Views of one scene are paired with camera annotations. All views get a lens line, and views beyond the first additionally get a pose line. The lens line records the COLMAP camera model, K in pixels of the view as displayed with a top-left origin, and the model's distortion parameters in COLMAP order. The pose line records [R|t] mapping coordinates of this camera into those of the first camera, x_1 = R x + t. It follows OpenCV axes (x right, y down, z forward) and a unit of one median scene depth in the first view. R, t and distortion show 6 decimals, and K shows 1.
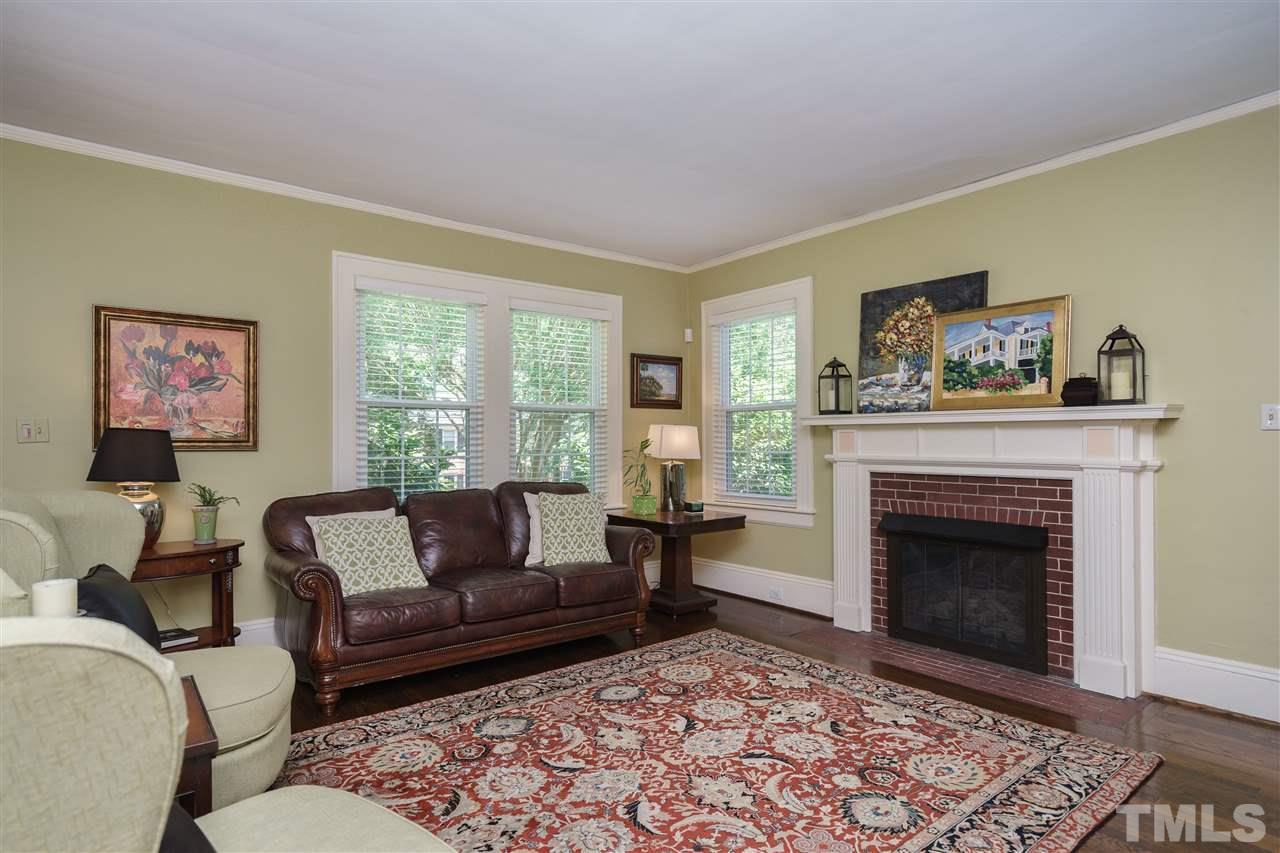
lens RADIAL K [[686.6, 0, 667.4], [0, 686.6, 438.0], [0, 0, 1]] dist [-0.005417, 0.001999]
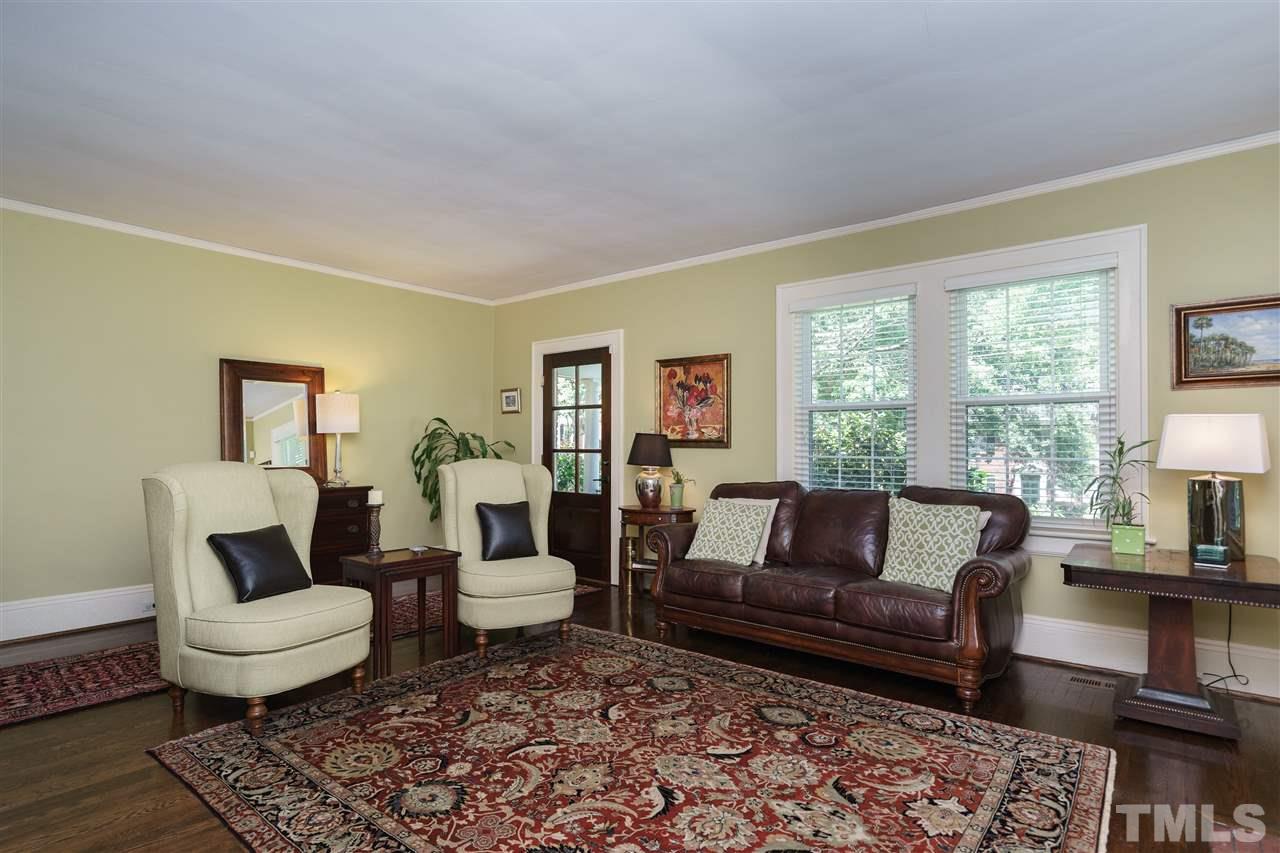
lens RADIAL K [[686.6, 0, 640.7], [0, 686.6, 434.5], [0, 0, 1]] dist [-0.005417, 0.001999]
pose [[0.176786, -0.008176, -0.984215, 0.861874], [0.004823, 0.999961, -0.007441, 0.000747], [0.984238, -0.003432, 0.176818, 0.693719]]
